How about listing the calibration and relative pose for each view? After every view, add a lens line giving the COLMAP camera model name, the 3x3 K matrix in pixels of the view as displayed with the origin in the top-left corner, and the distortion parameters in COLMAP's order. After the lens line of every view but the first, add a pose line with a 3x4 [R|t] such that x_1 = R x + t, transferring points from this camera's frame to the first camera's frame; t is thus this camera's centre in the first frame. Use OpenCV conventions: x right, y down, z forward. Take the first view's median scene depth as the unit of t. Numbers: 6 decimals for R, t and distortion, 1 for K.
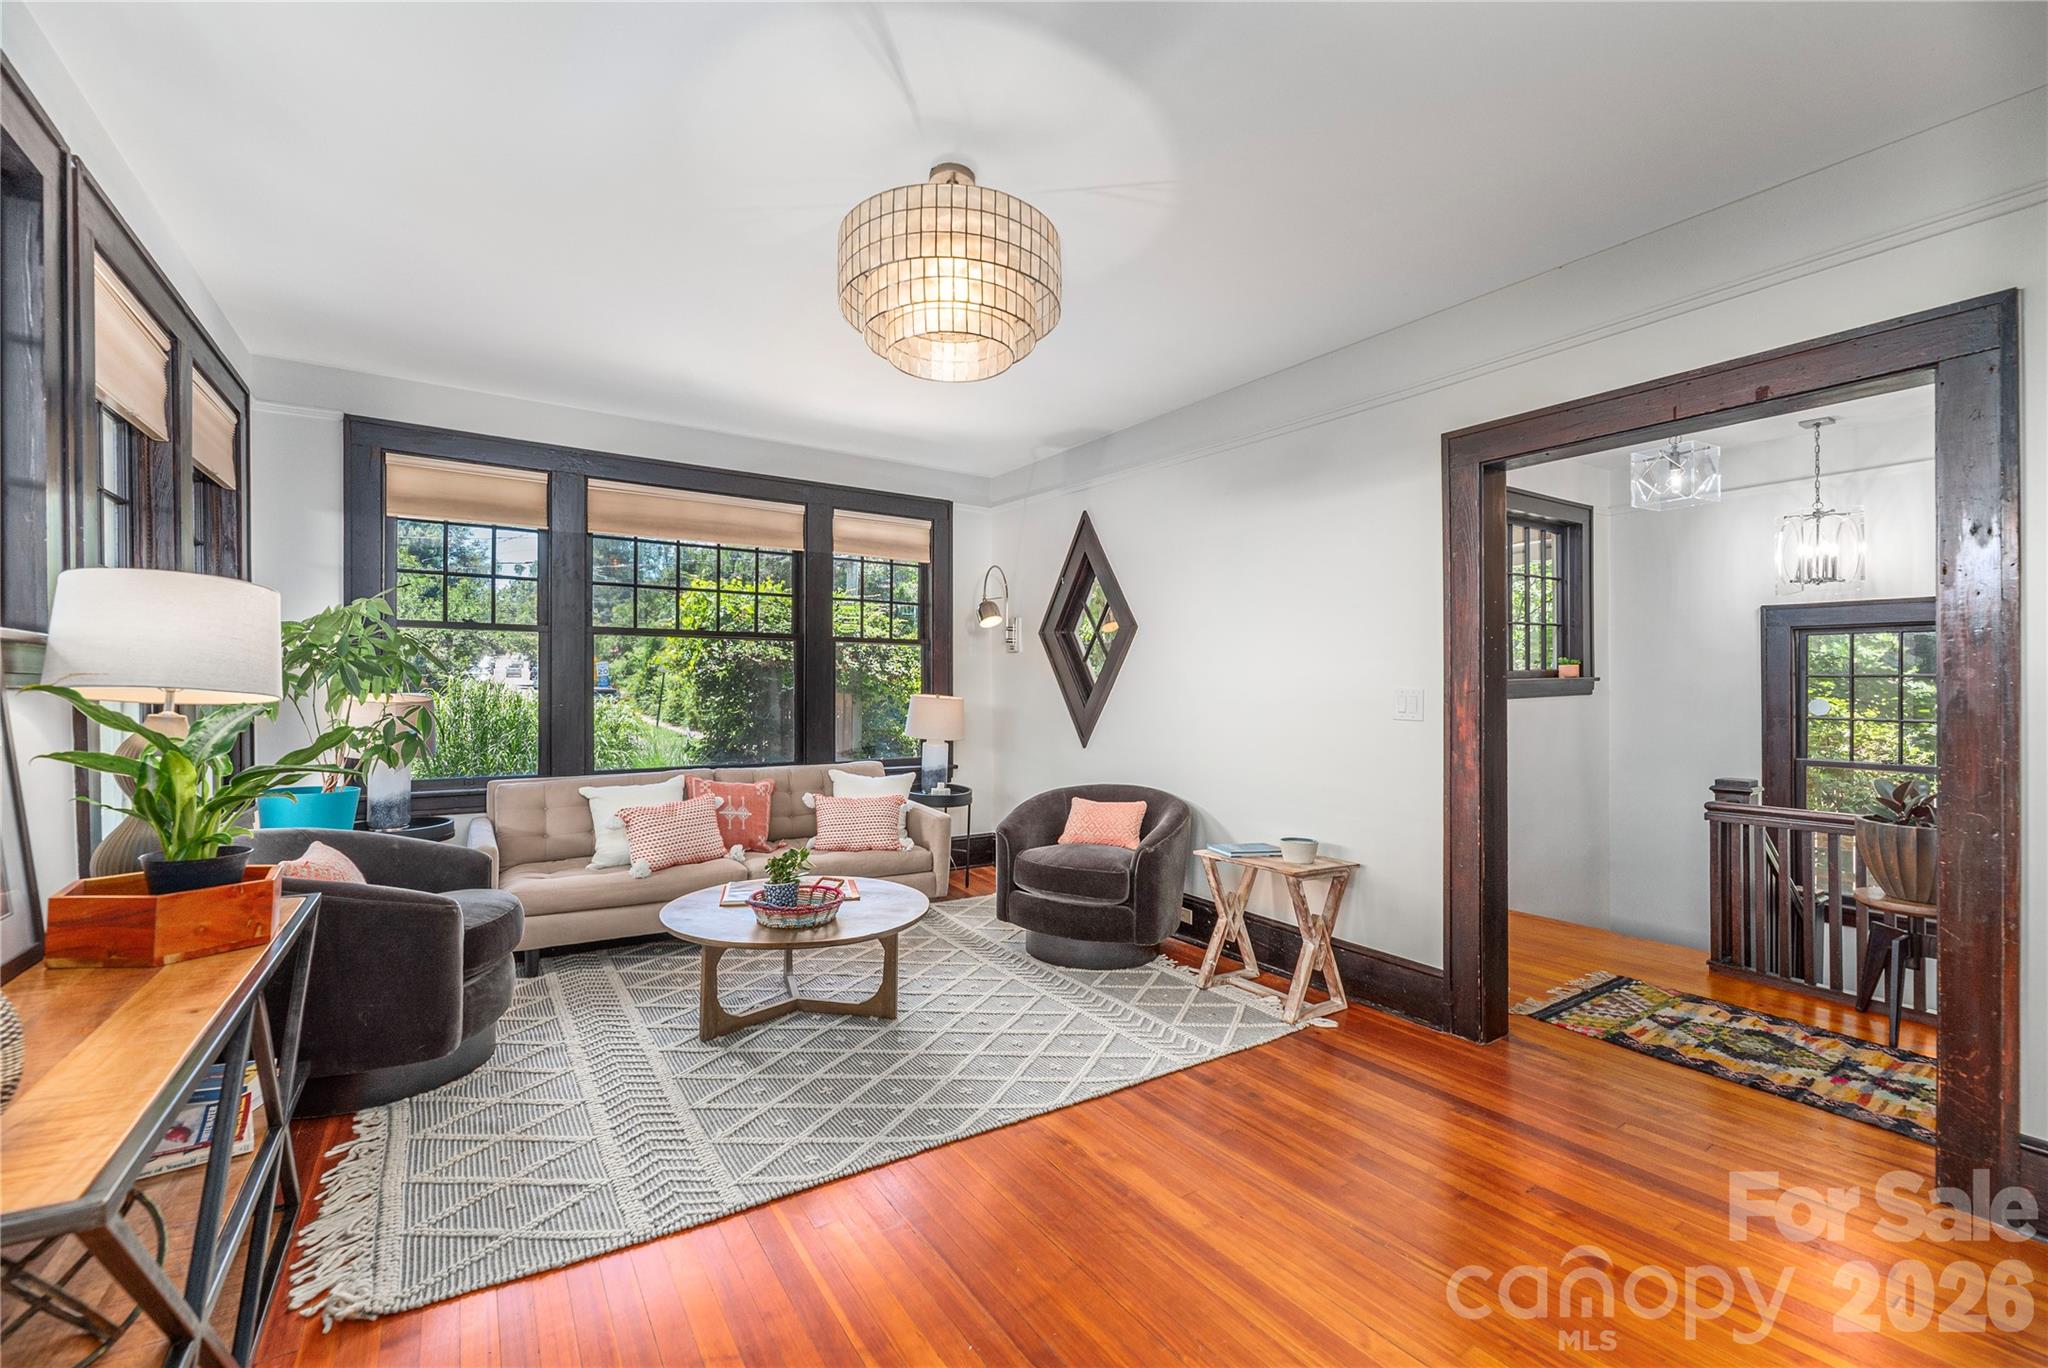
lens RADIAL K [[833.3, 0, 1030.8], [0, 833.3, 690.1], [0, 0, 1]] dist [-0.003882, 0.000472]
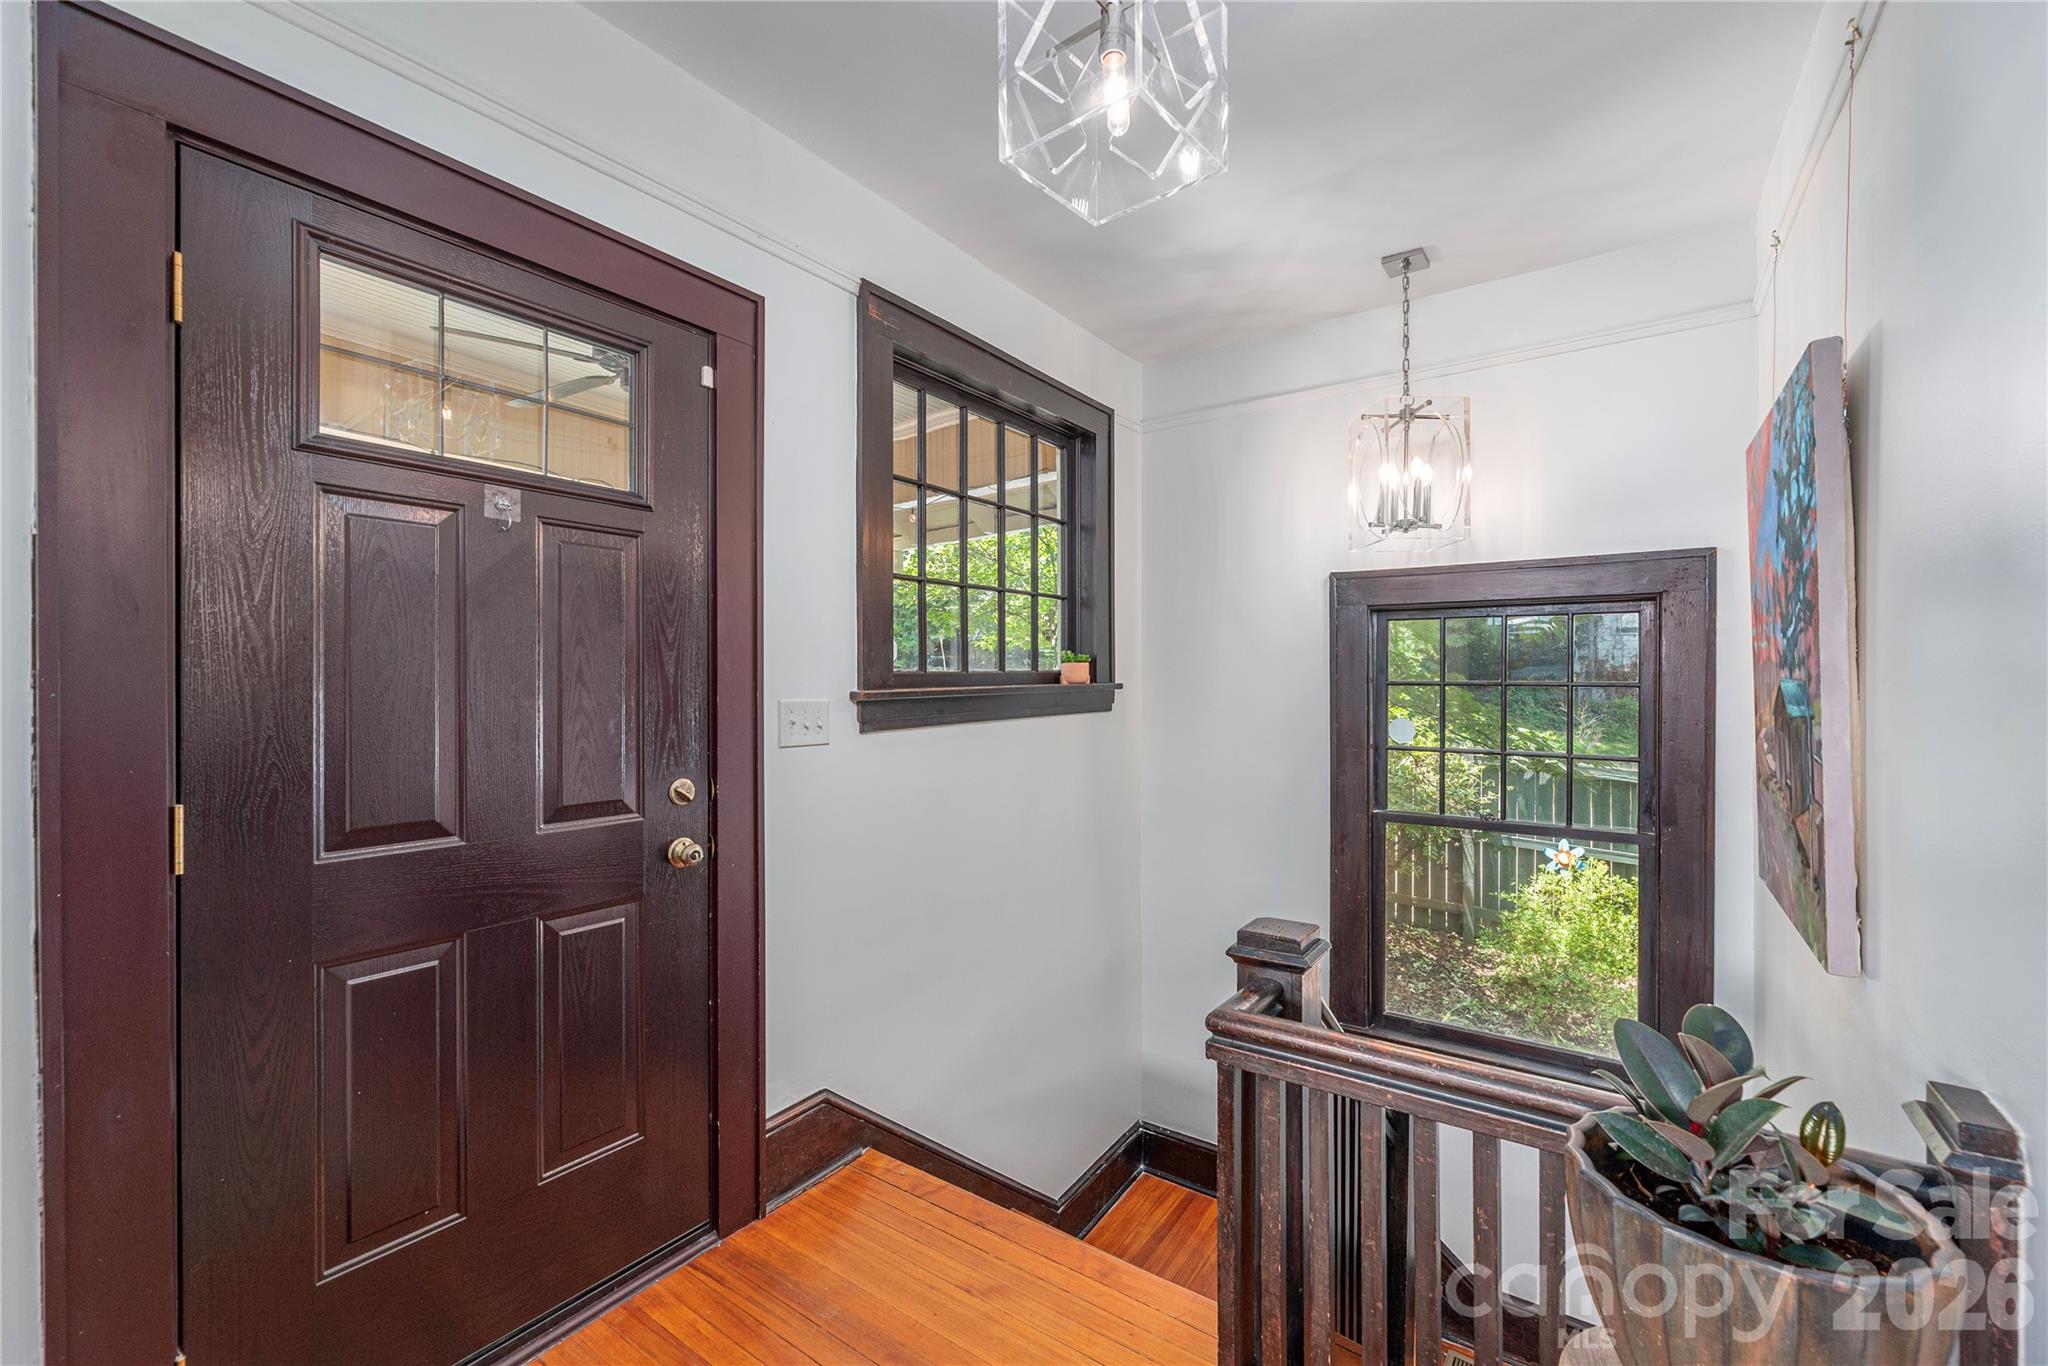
lens RADIAL K [[833.3, 0, 1016.5], [0, 833.3, 687.2], [0, 0, 1]] dist [-0.003882, 0.000472]
pose [[0.937079, 0.002224, 0.349111, 0.431644], [-0.001990, 0.999997, -0.001030, -0.012762], [-0.349113, 0.000270, 0.937081, 0.486797]]
